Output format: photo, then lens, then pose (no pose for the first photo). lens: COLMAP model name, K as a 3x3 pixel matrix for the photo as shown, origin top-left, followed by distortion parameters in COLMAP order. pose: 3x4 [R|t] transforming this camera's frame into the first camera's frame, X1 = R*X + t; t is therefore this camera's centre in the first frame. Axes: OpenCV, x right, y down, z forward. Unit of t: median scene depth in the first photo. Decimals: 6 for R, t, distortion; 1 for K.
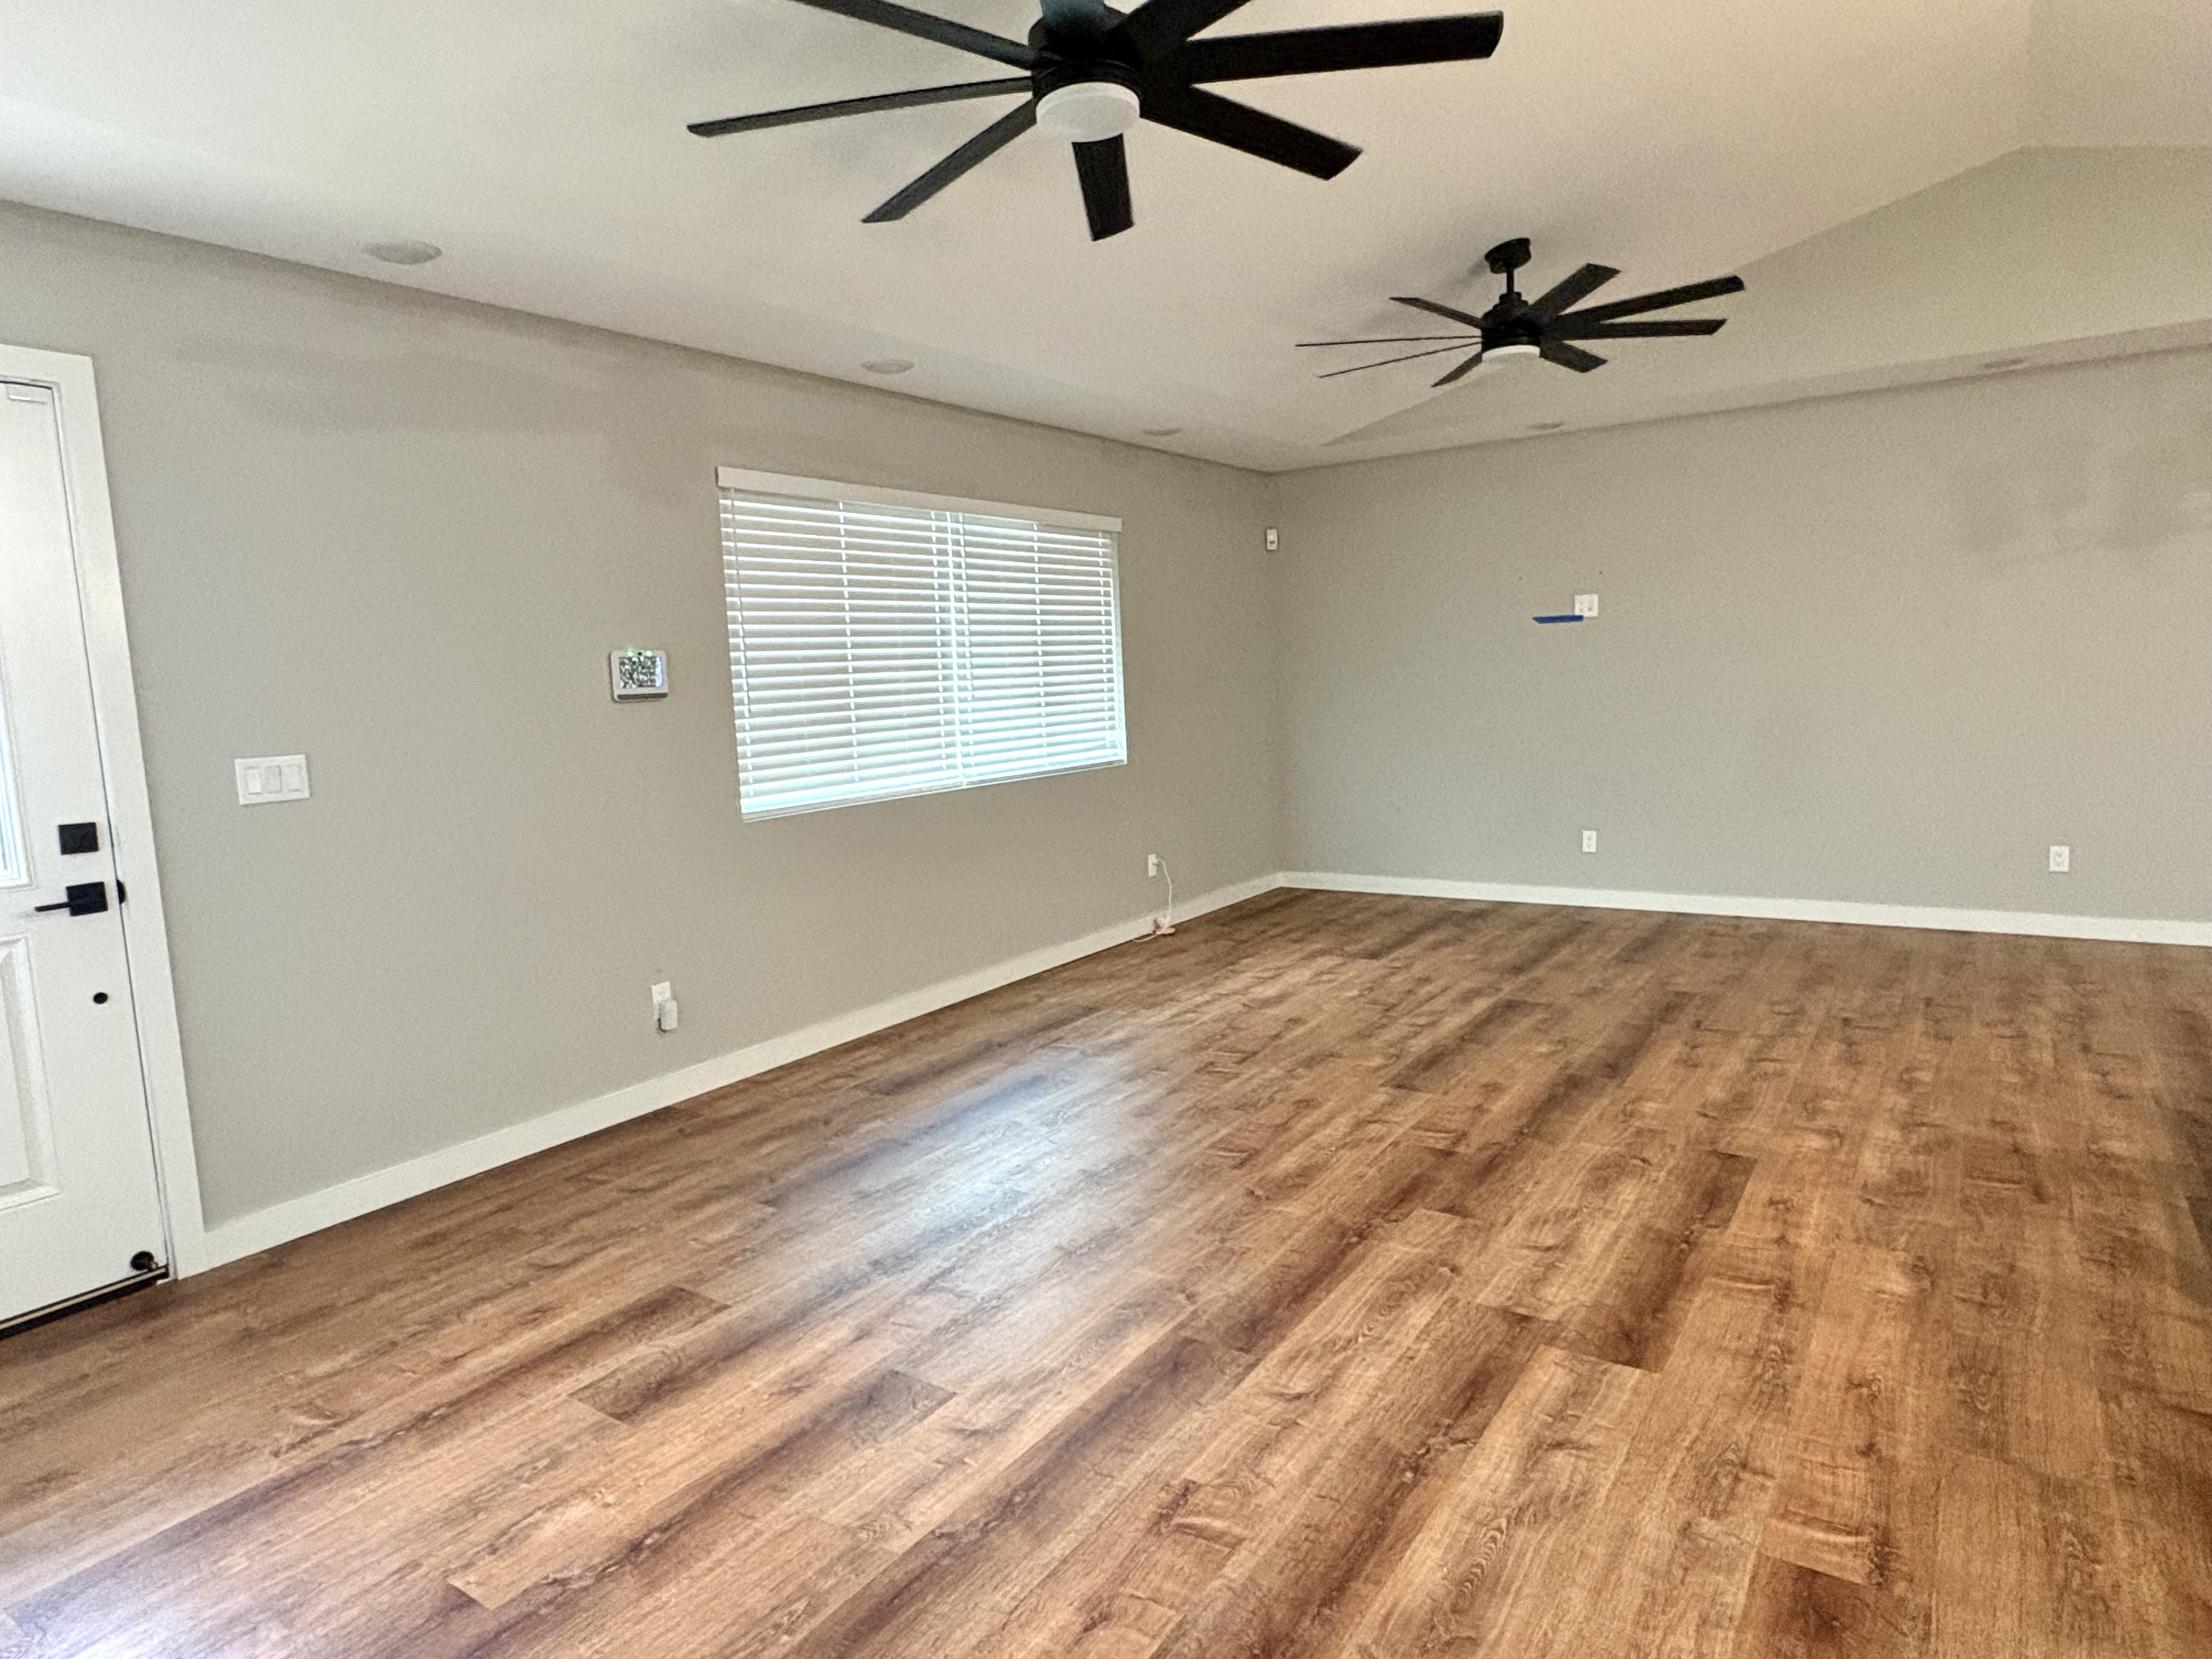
lens RADIAL K [[1297.4, 0, 1111.0], [0, 1297.4, 838.7], [0, 0, 1]] dist [0.003686, -0.002375]
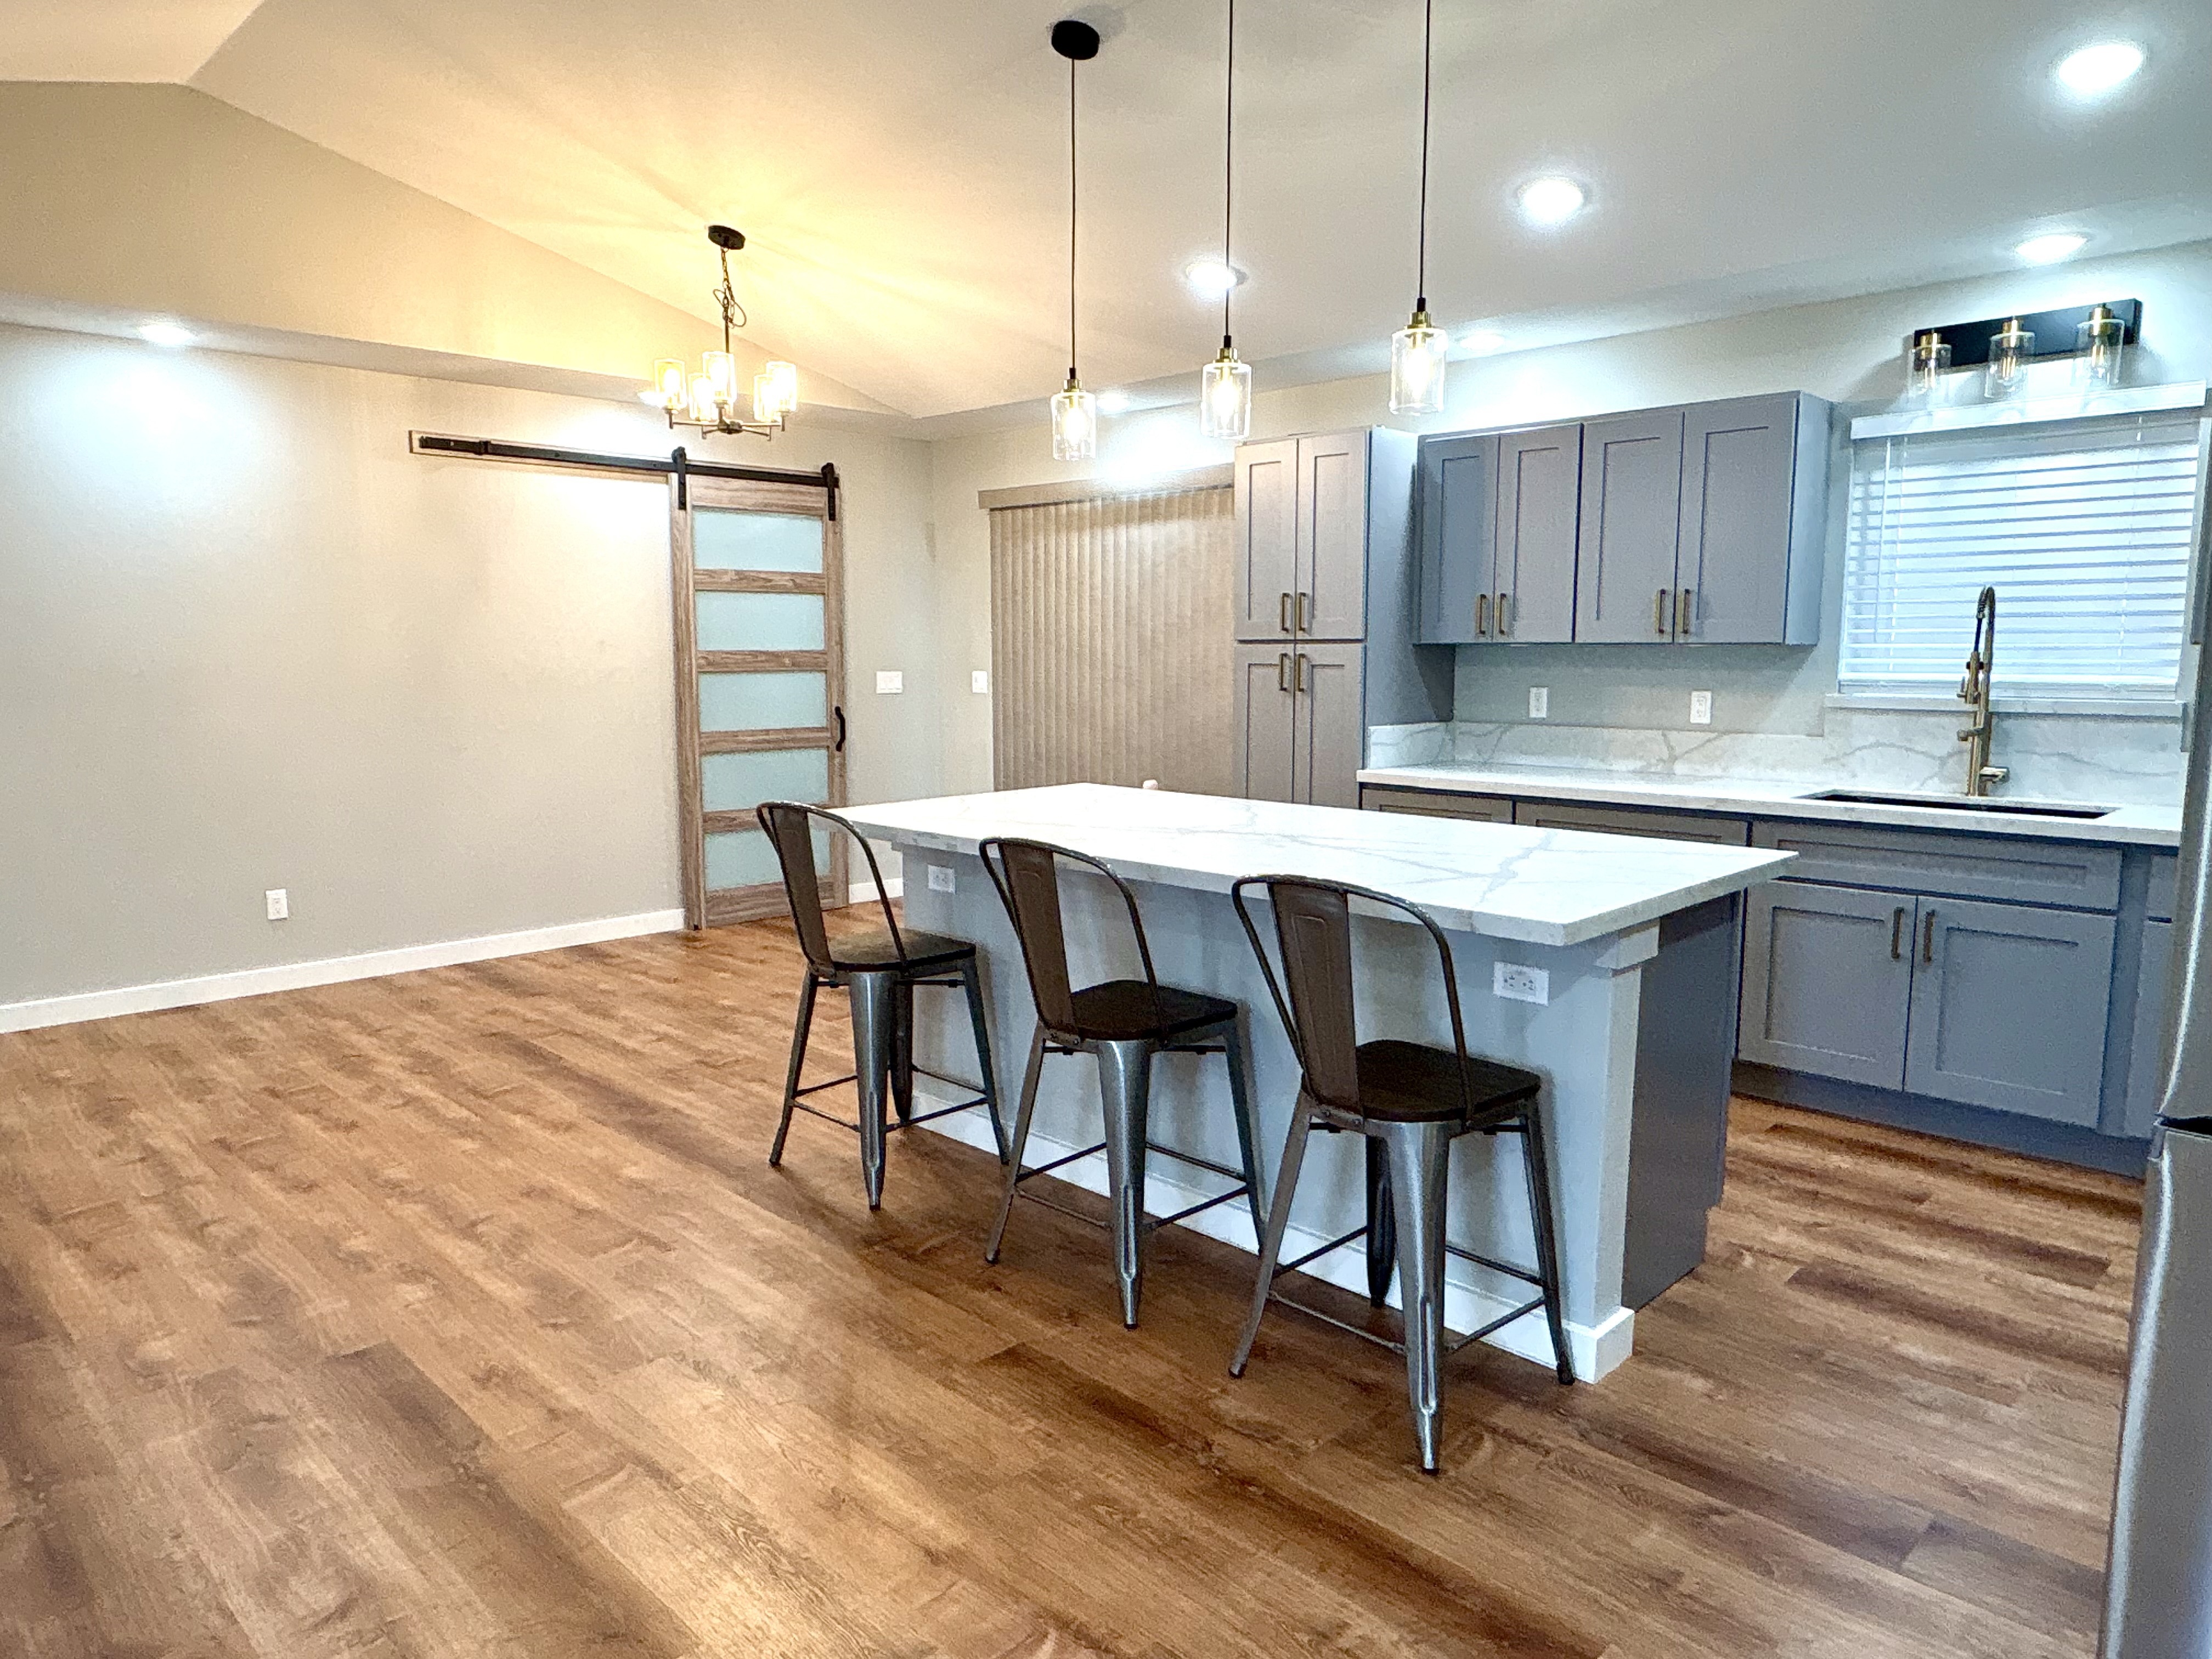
lens RADIAL K [[1422.3, 0, 1105.6], [0, 1422.3, 823.0], [0, 0, 1]] dist [0.001030, -0.002736]
pose [[0.188824, -0.078235, 0.978890, -0.196092], [0.118883, 0.991311, 0.056296, -0.045425], [-0.974788, 0.105744, 0.196484, 0.390270]]
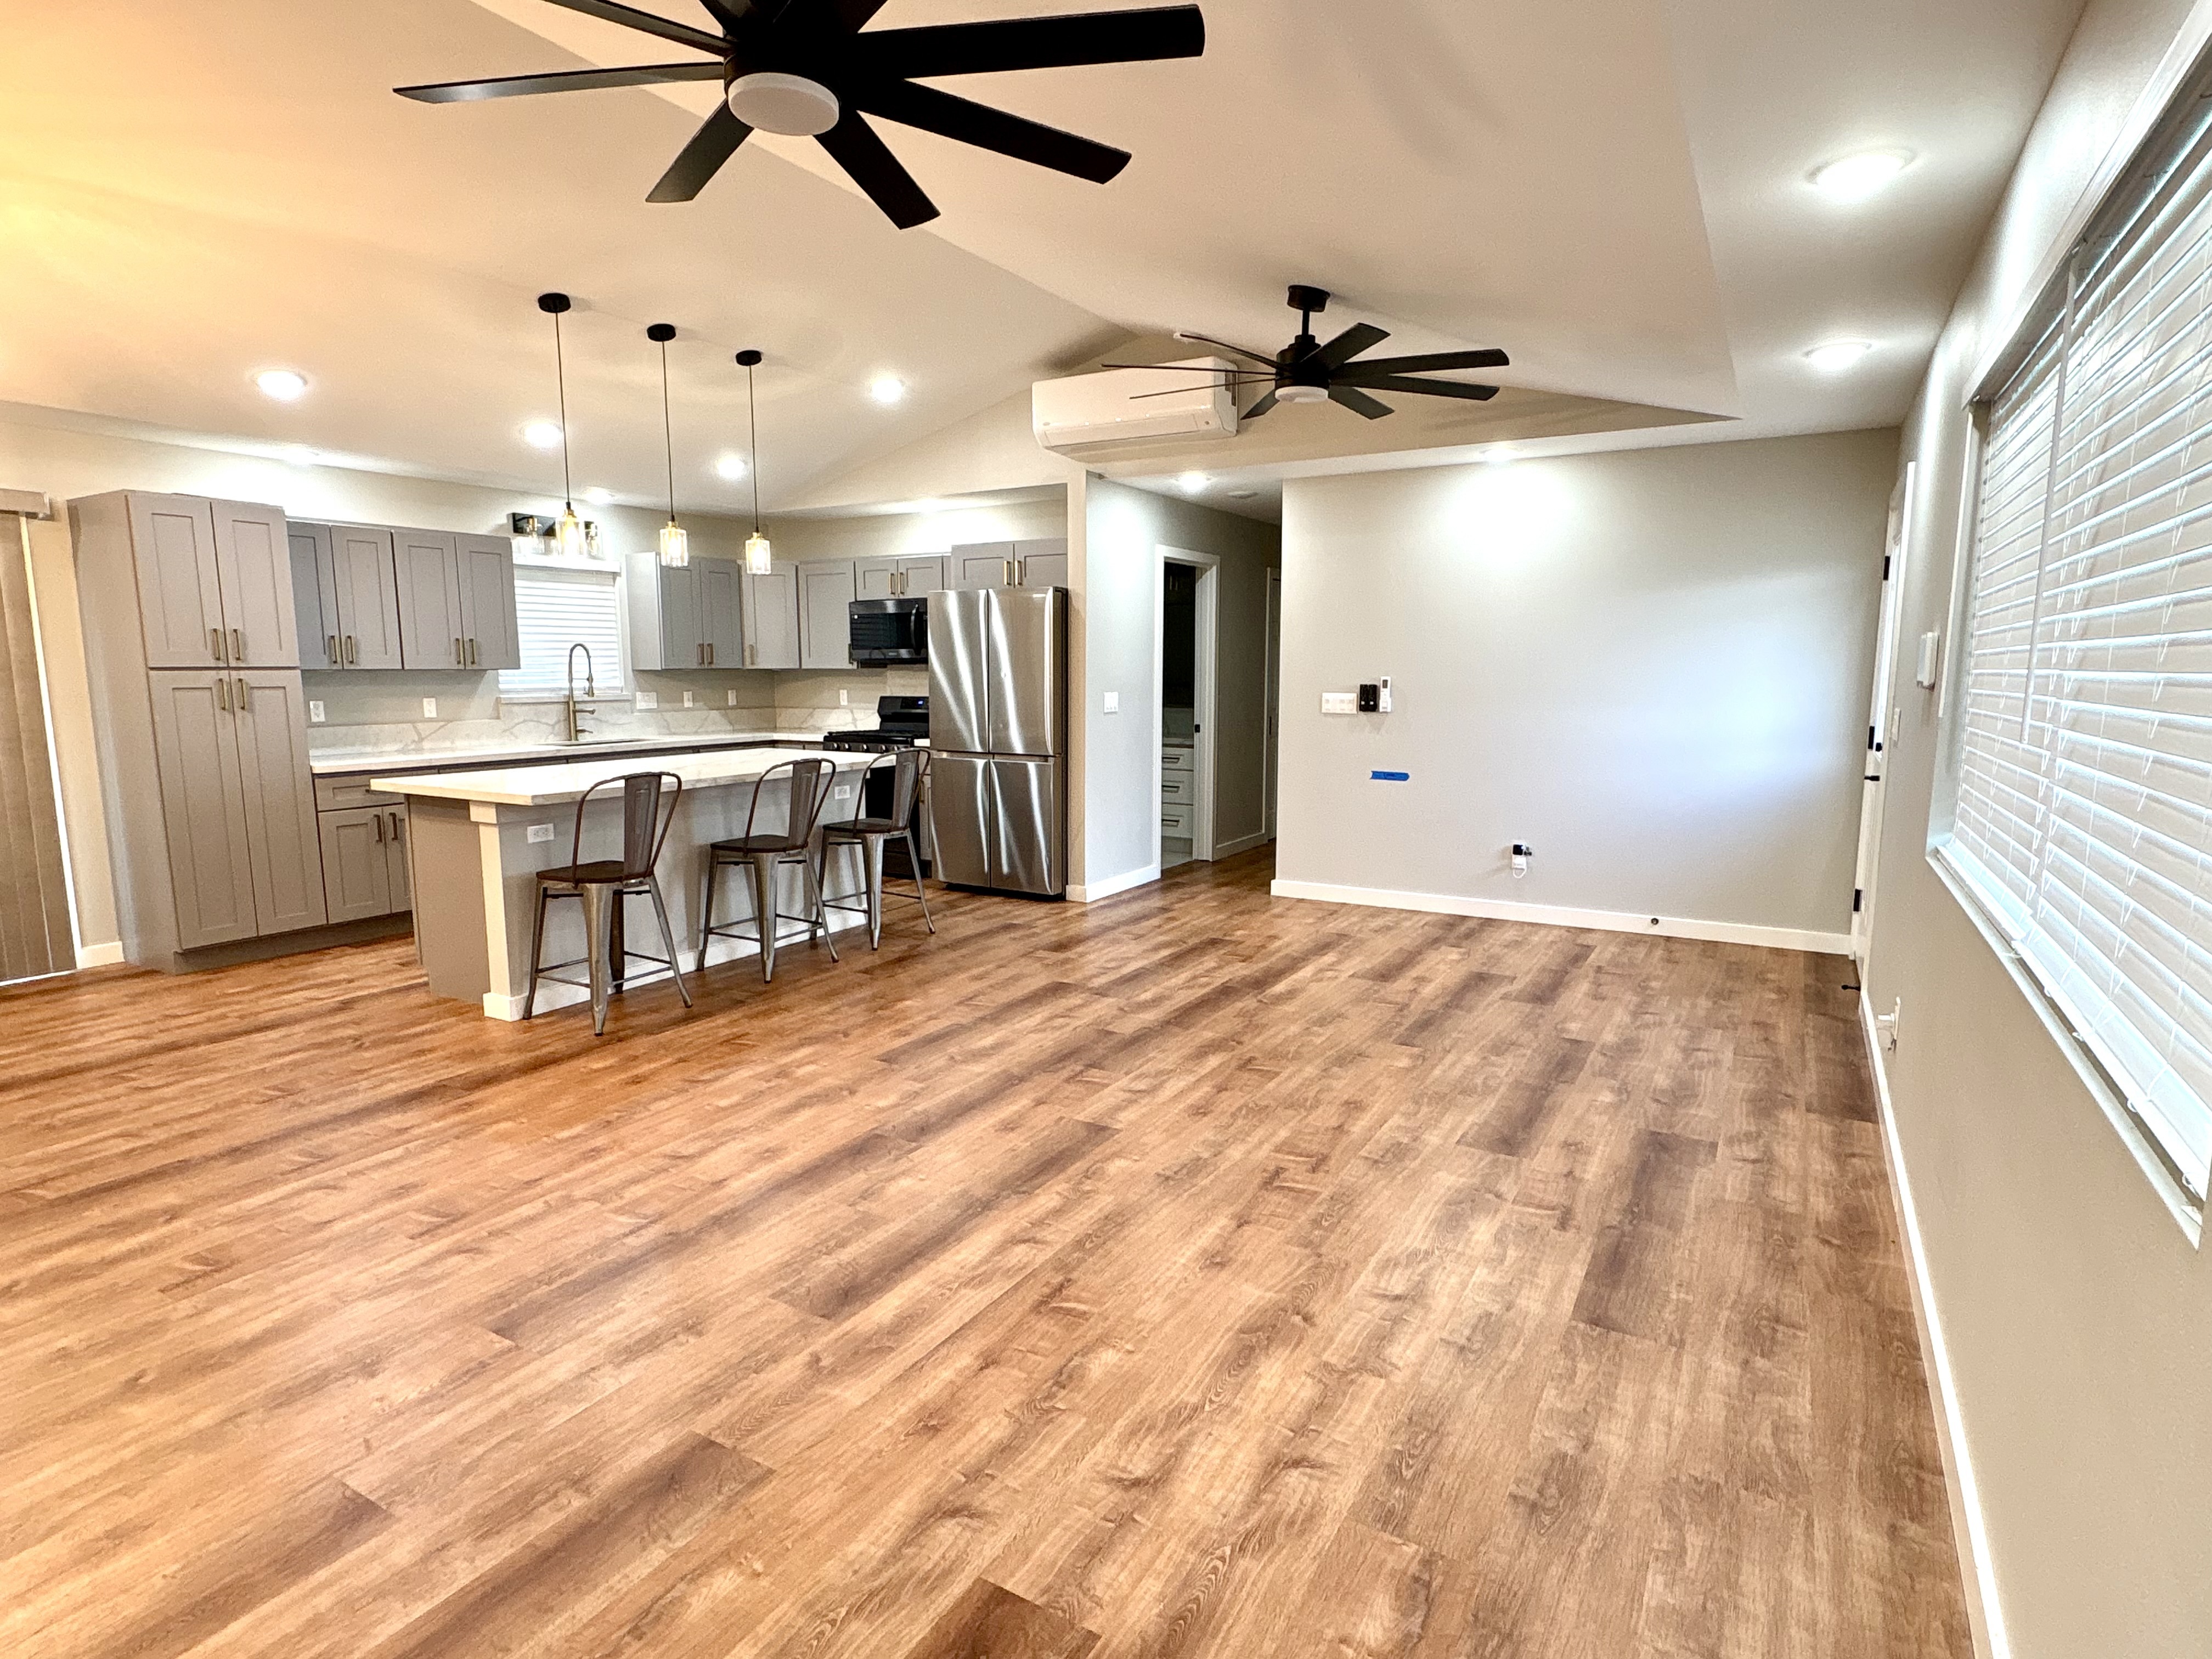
lens RADIAL K [[1153.6, 0, 1087.6], [0, 1153.6, 840.5], [0, 0, 1]] dist [-0.000580, 0.001470]
pose [[-0.997935, 0.050666, -0.039484, 0.296100], [0.037750, 0.959930, 0.277686, -0.287996], [0.051971, 0.275622, -0.959860, 2.032181]]
